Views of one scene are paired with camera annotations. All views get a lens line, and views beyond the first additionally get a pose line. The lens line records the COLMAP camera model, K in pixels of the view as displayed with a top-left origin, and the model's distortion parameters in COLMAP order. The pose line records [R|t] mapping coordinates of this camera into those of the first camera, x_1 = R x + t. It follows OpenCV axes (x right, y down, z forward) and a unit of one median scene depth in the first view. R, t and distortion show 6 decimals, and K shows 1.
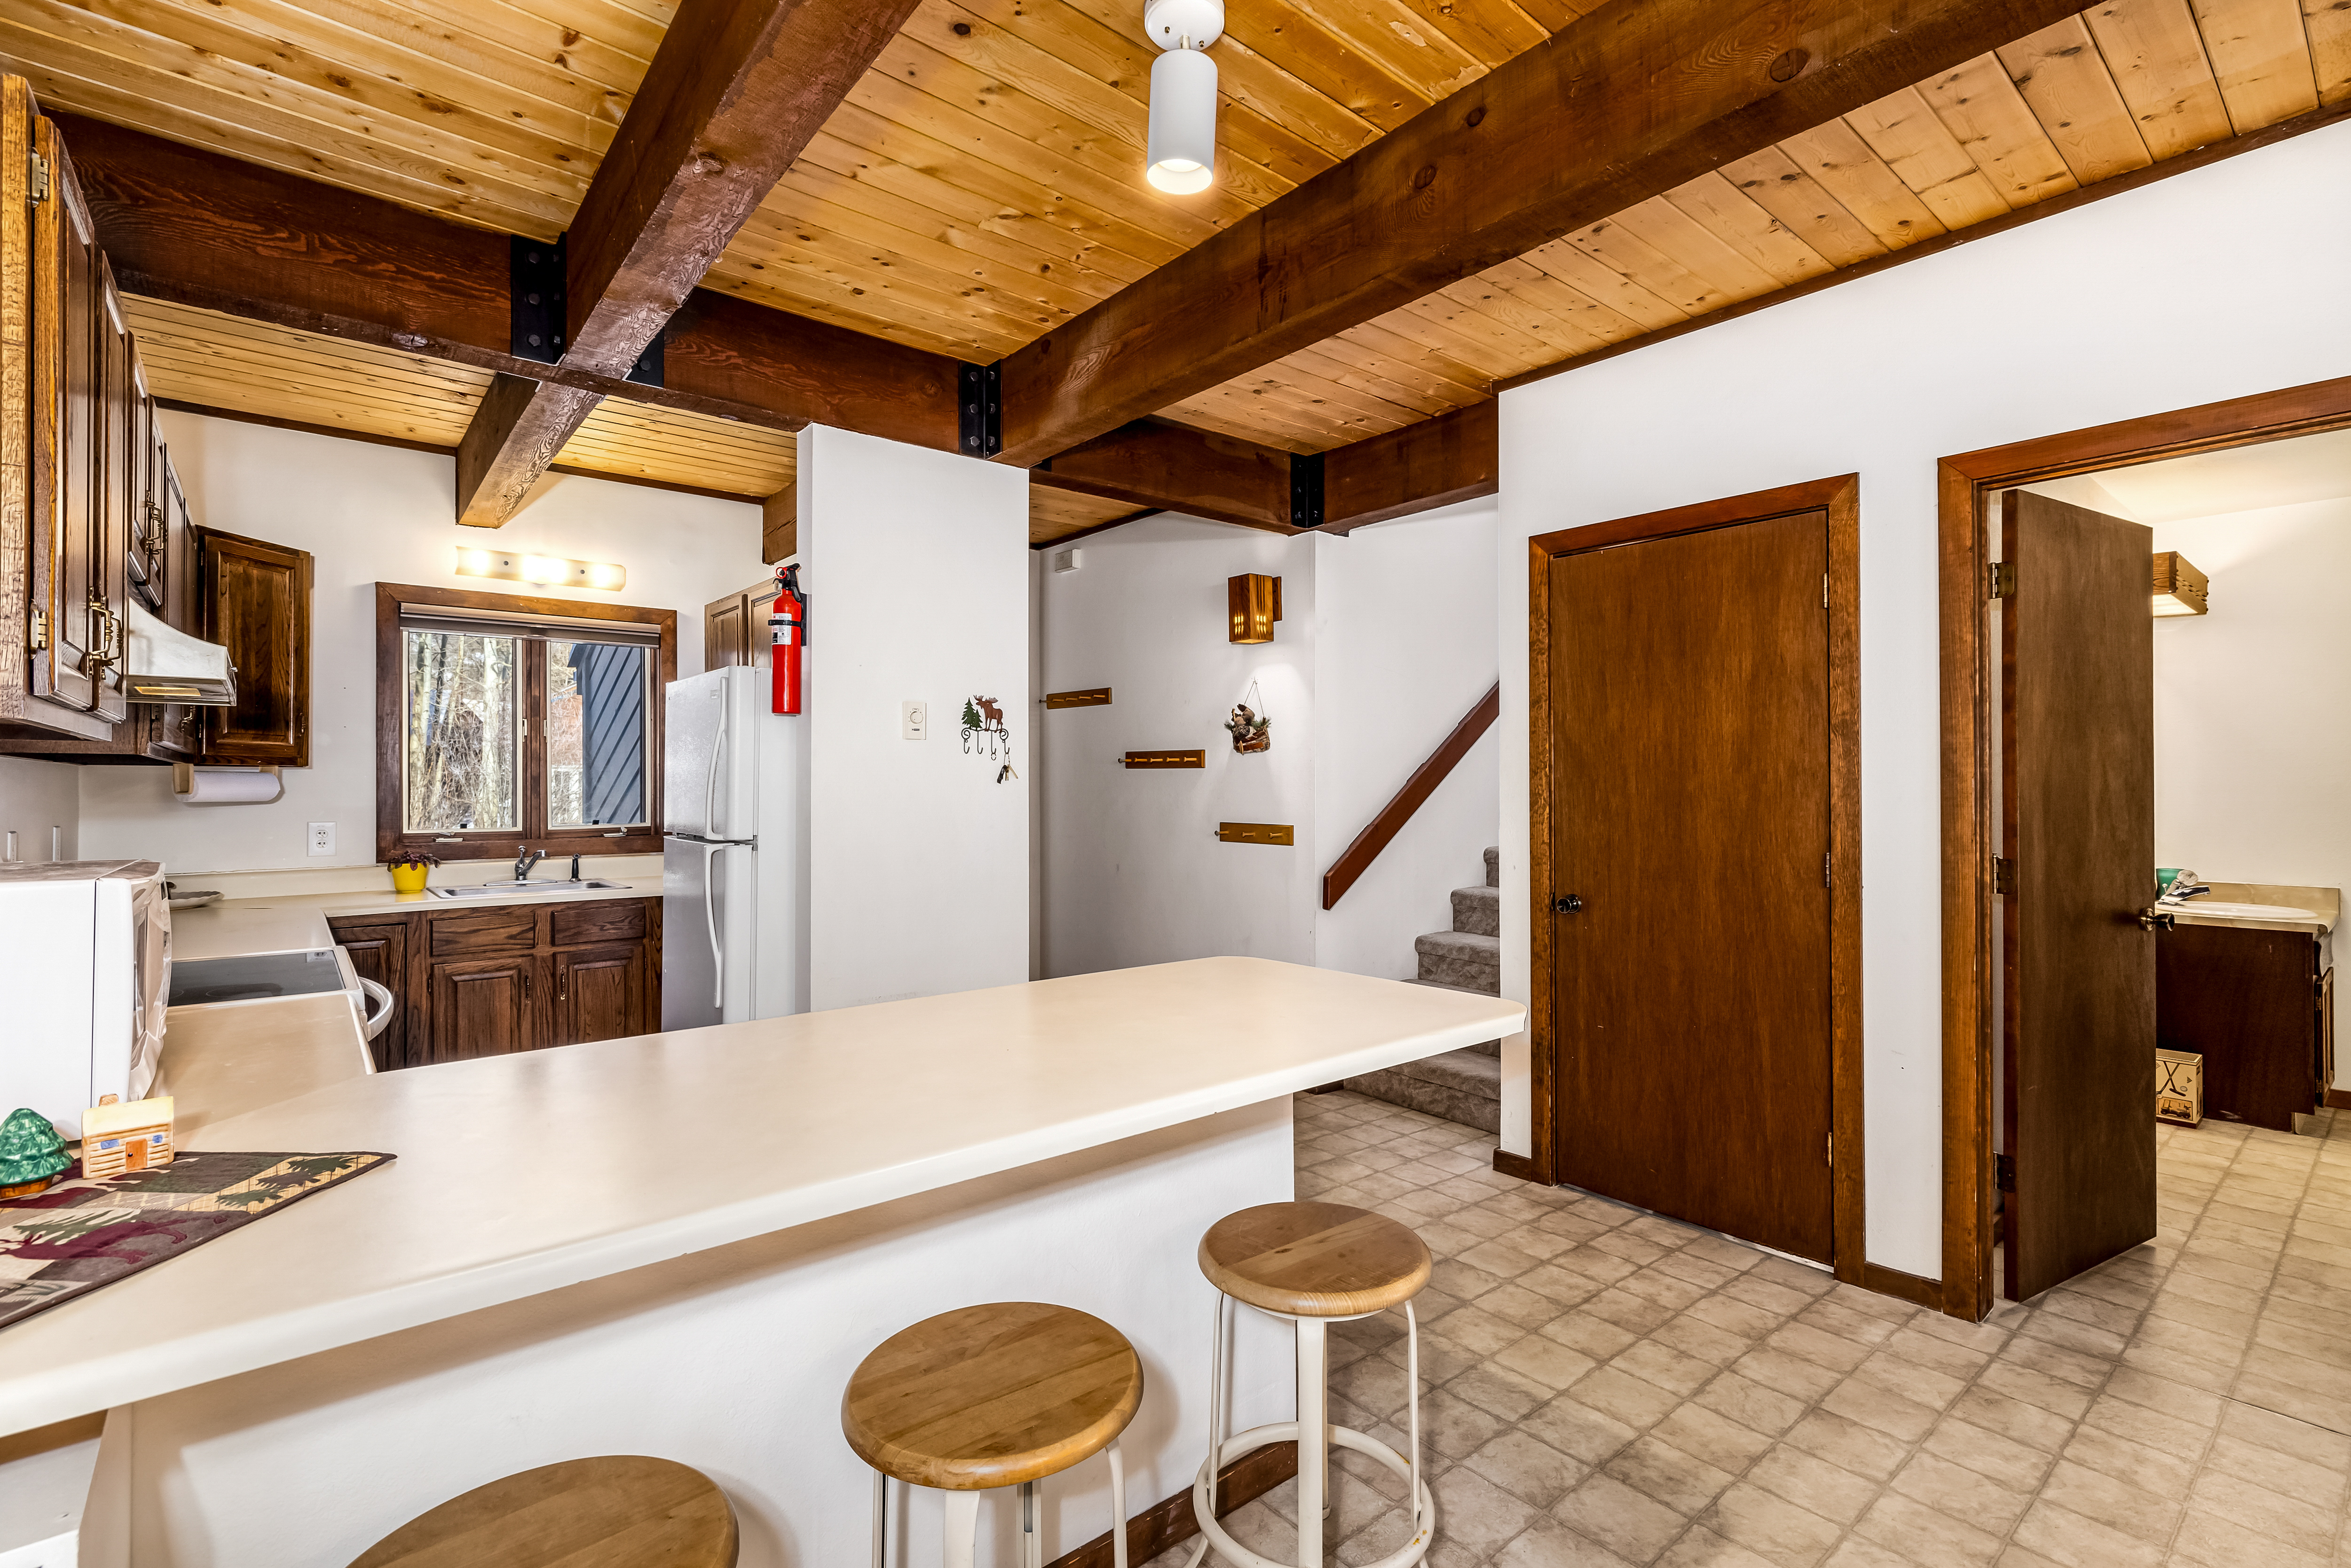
lens RADIAL K [[1087.9, 0, 1205.7], [0, 1087.9, 777.6], [0, 0, 1]] dist [0.000914, 0.000229]
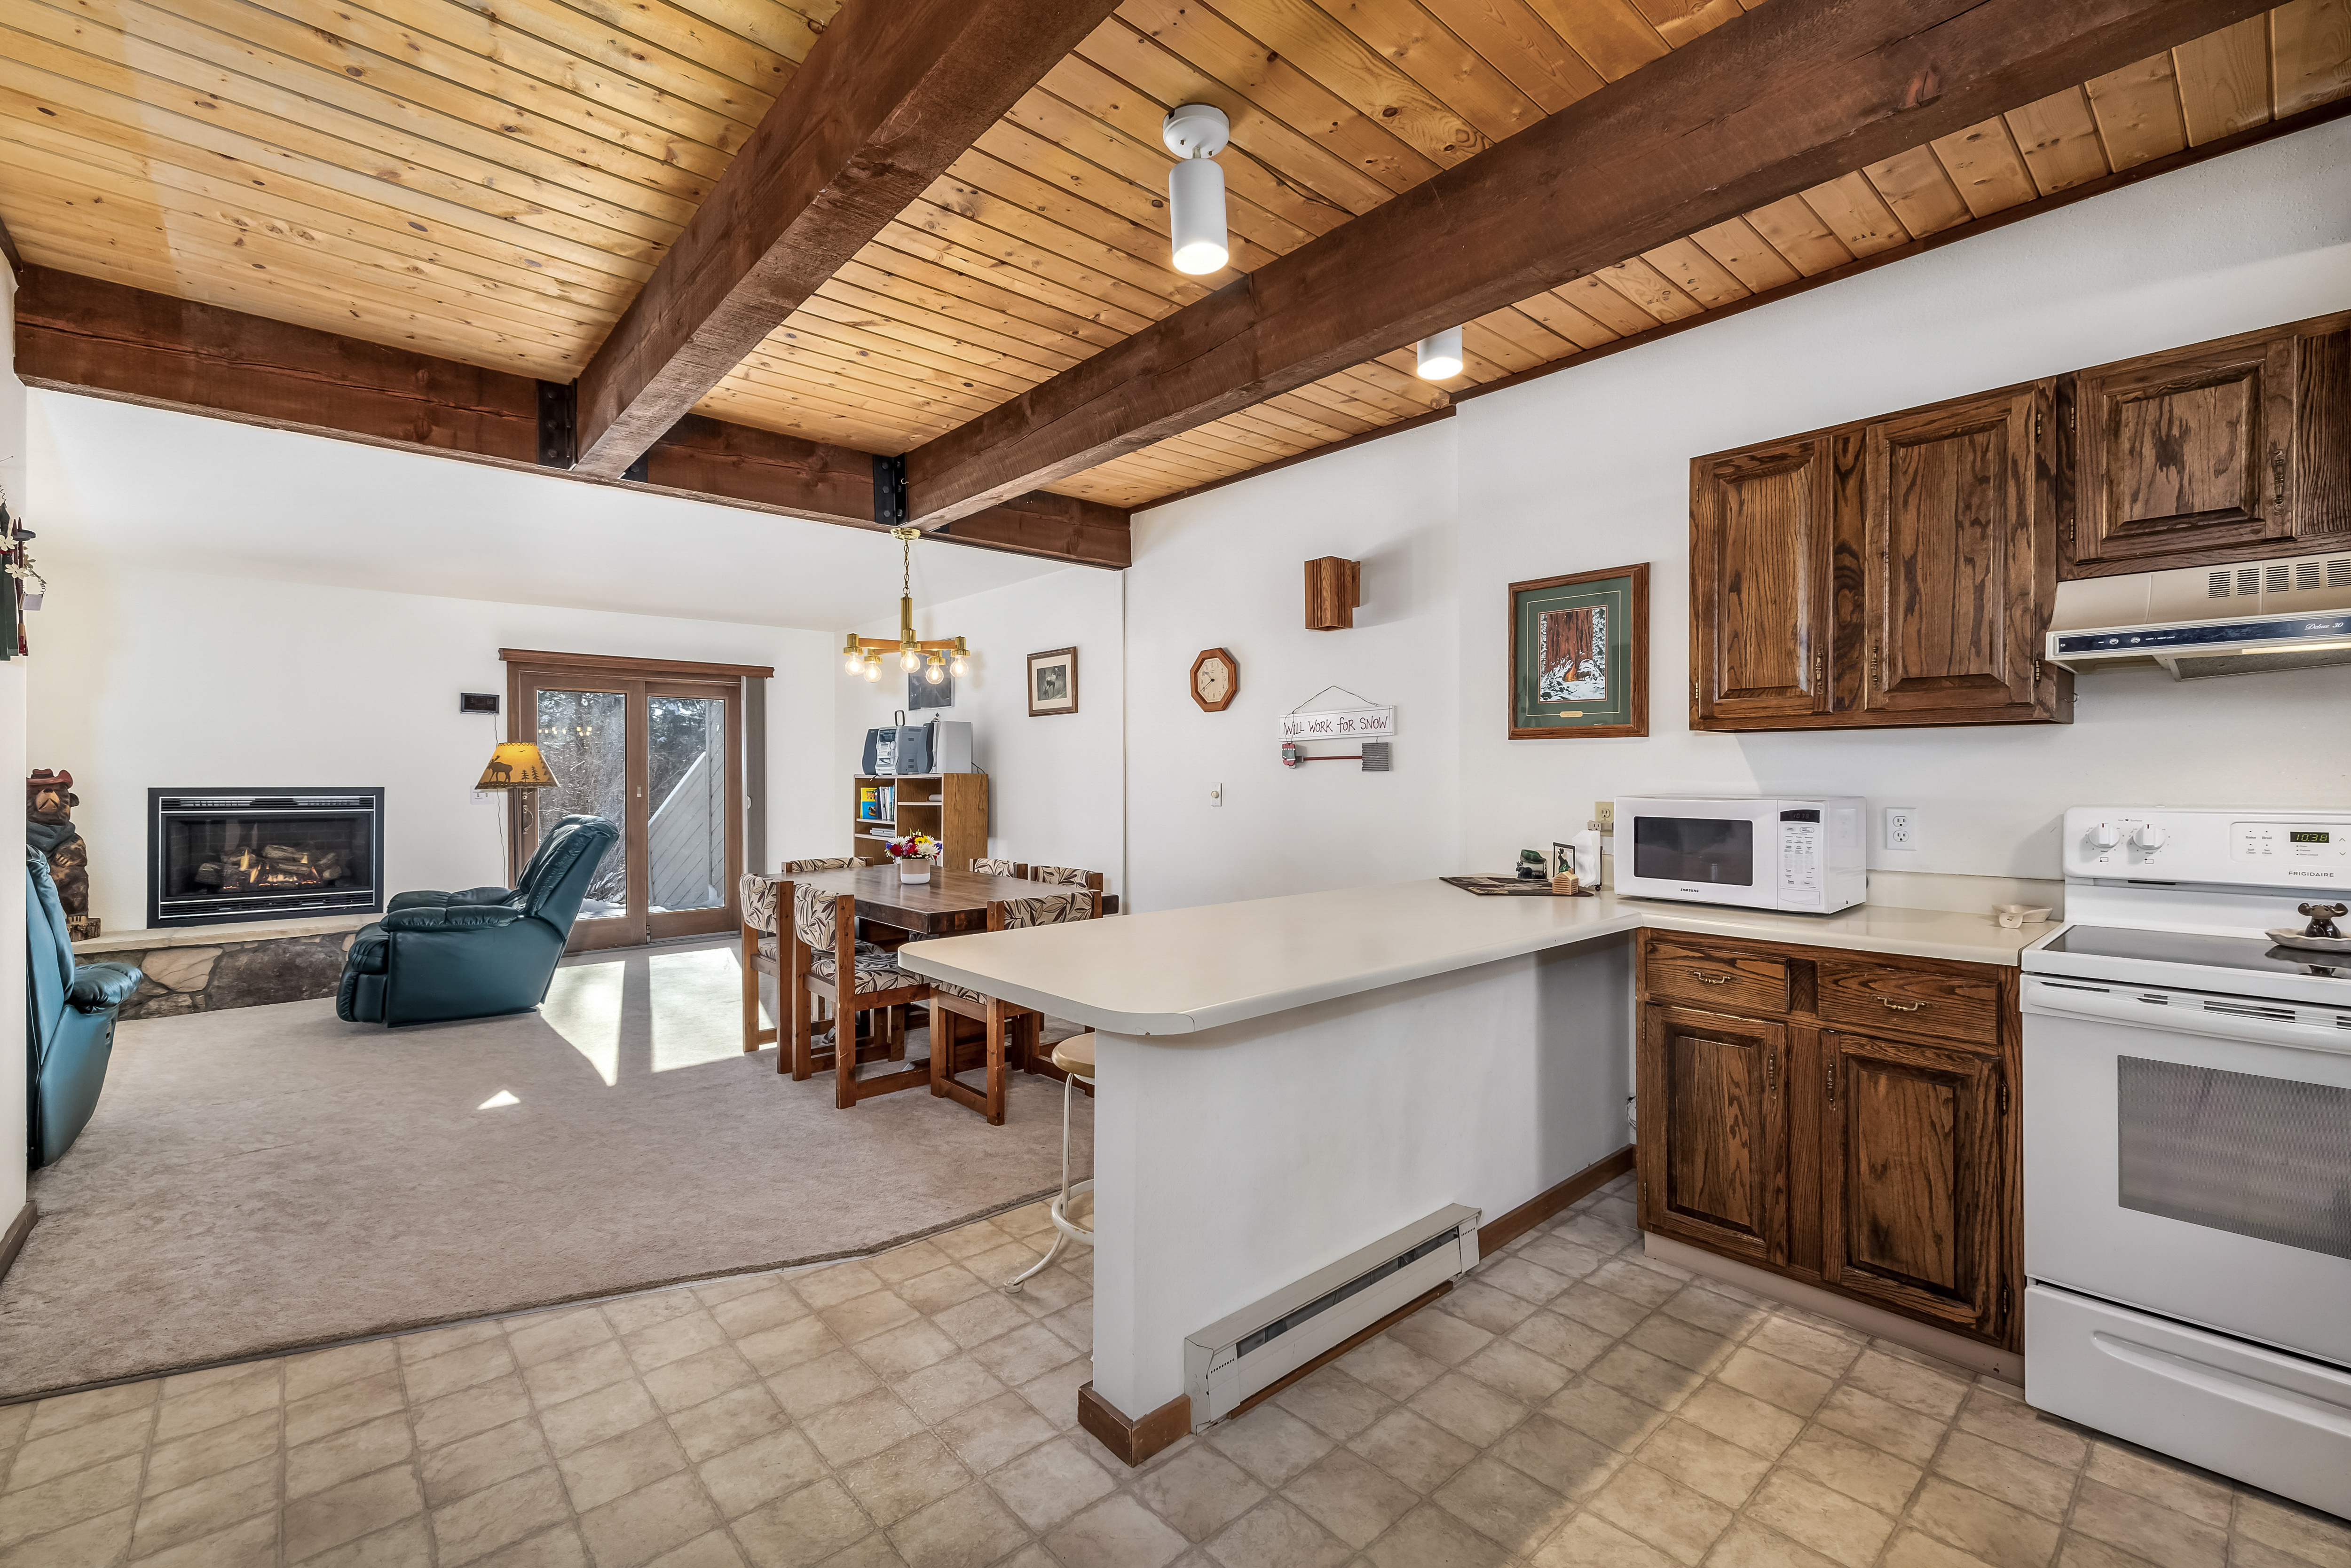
lens RADIAL K [[996.1, 0, 1183.9], [0, 996.1, 777.2], [0, 0, 1]] dist [0.004577, -0.000104]
pose [[-0.999607, -0.000452, -0.028035, 0.015620], [-0.000123, 0.999931, -0.011769, 0.026149], [0.028038, -0.011761, -0.999538, 1.123535]]
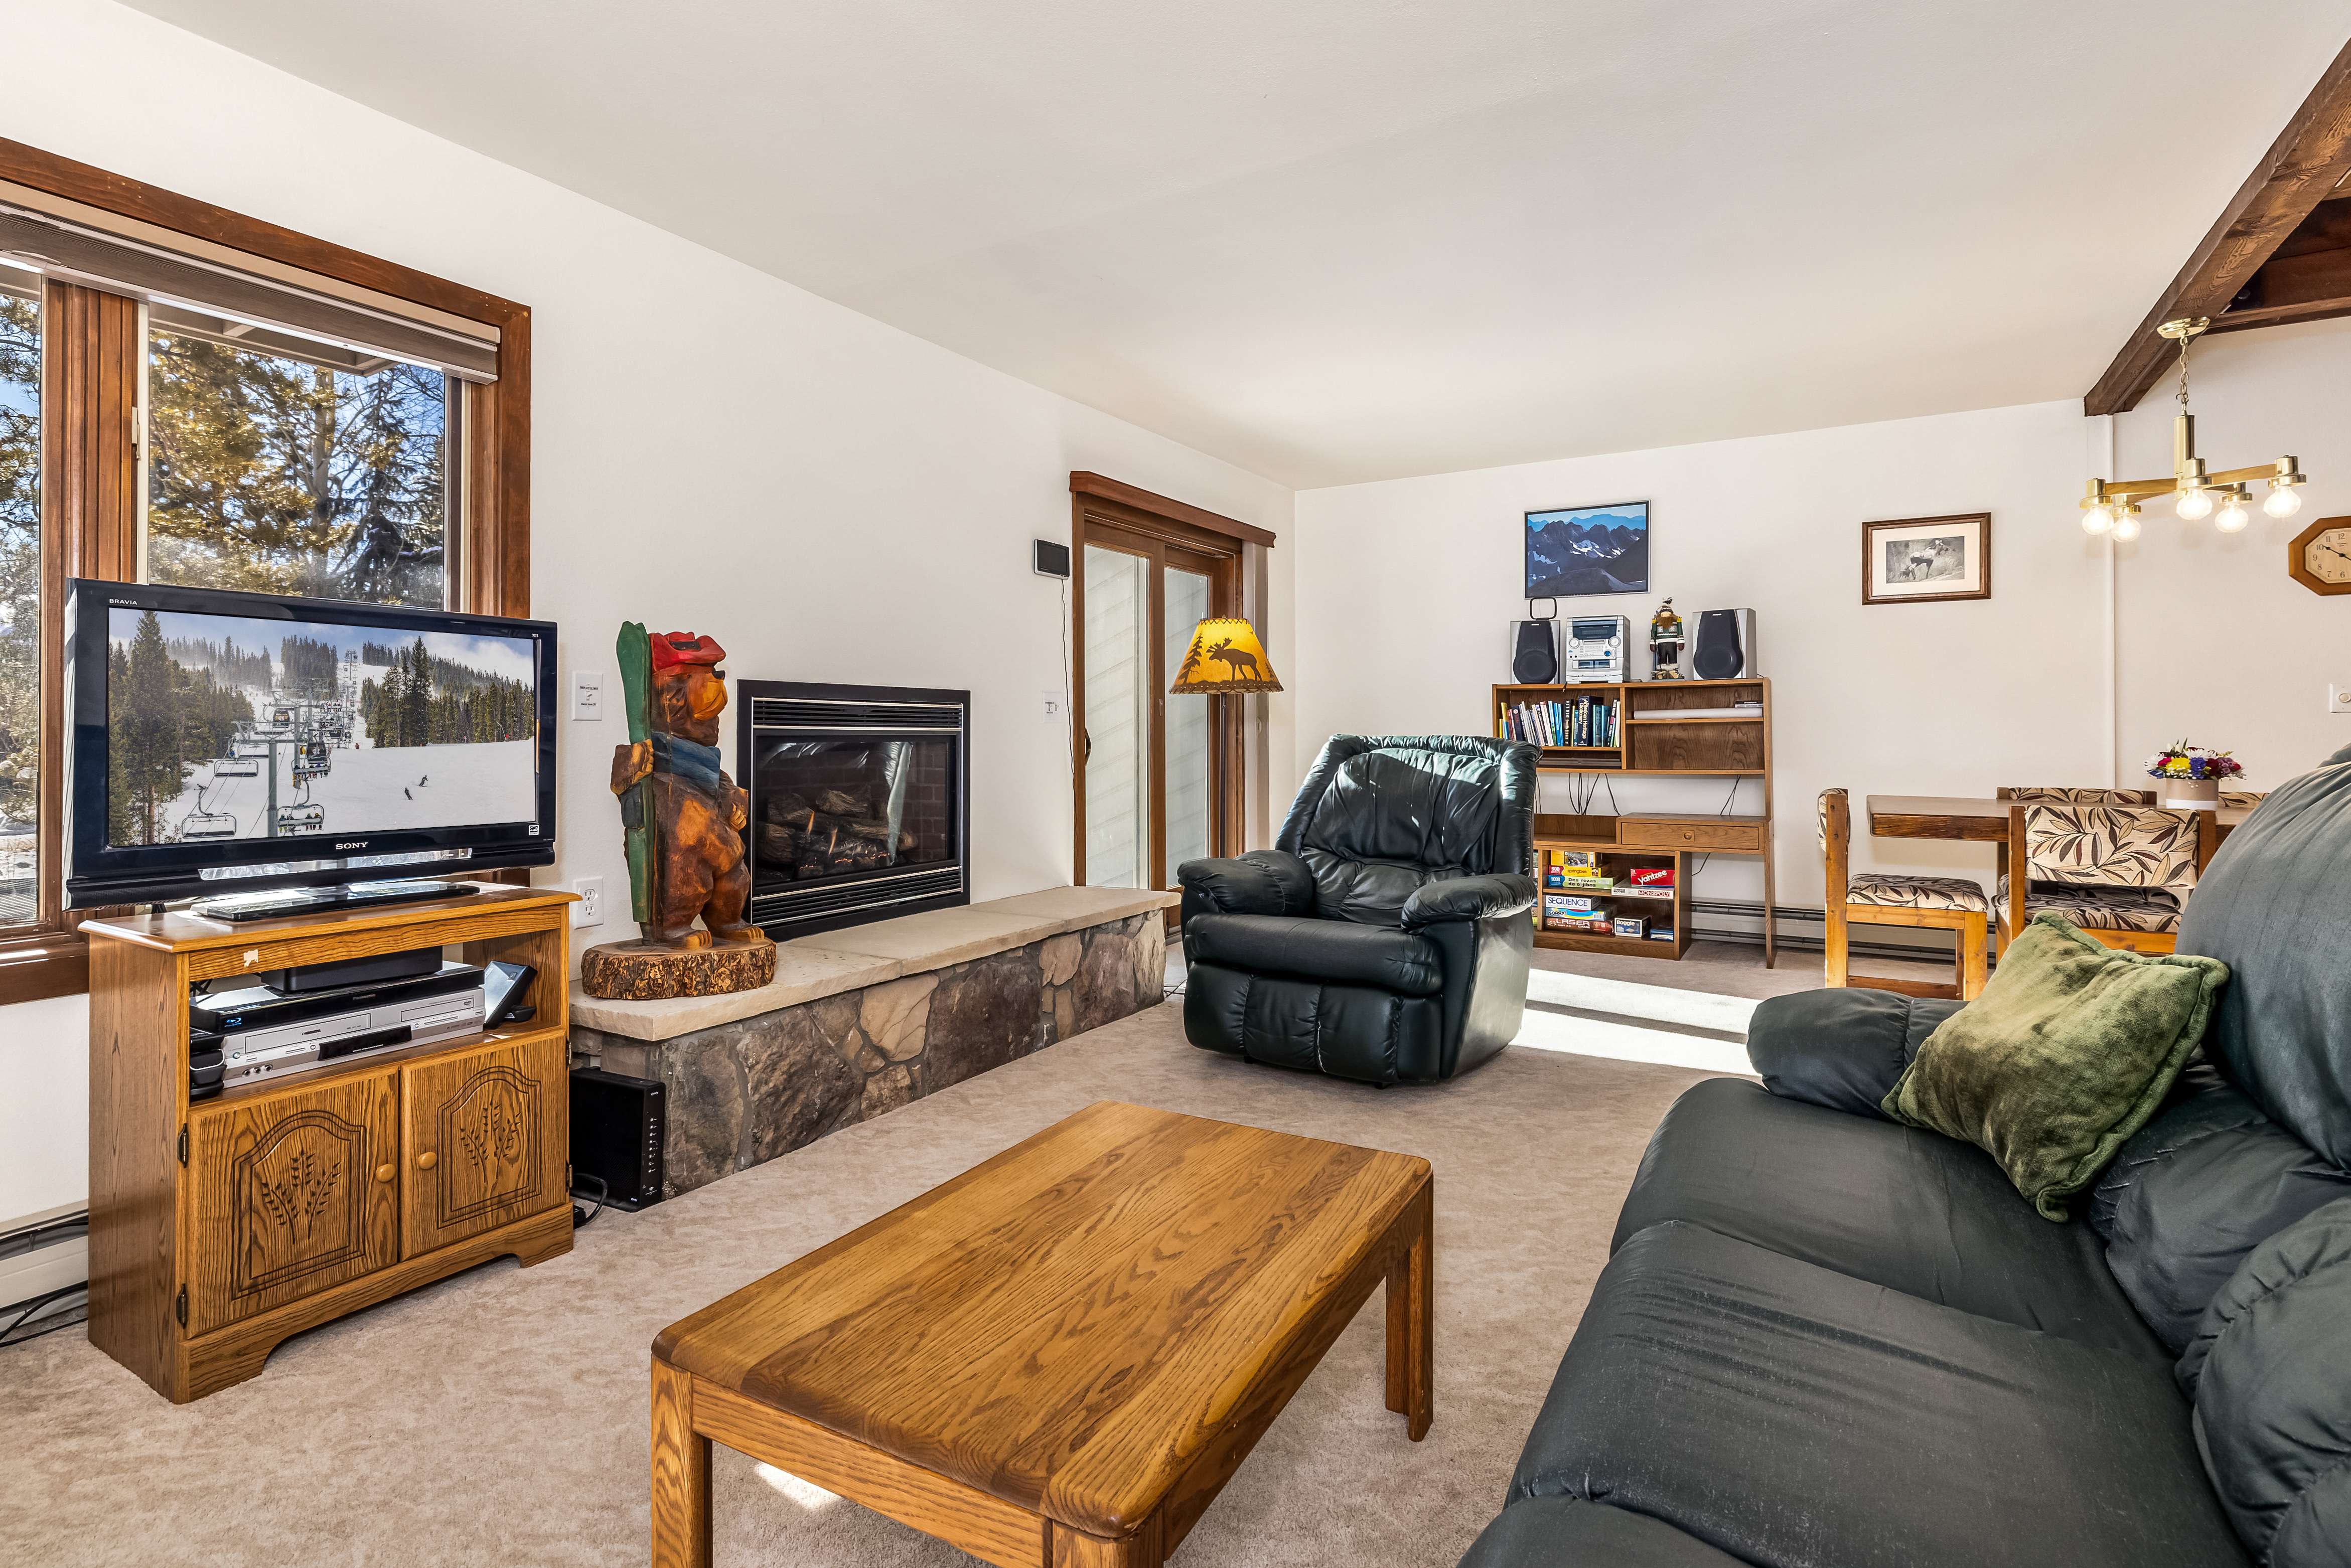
lens RADIAL K [[1137.6, 0, 1207.4], [0, 1137.6, 715.9], [0, 0, 1]] dist [-0.000650, 0.000750]
pose [[-0.940207, -0.001296, -0.340600, 1.525870], [0.003747, 0.999893, -0.014146, 0.066554], [0.340582, -0.014577, -0.940102, 0.532257]]
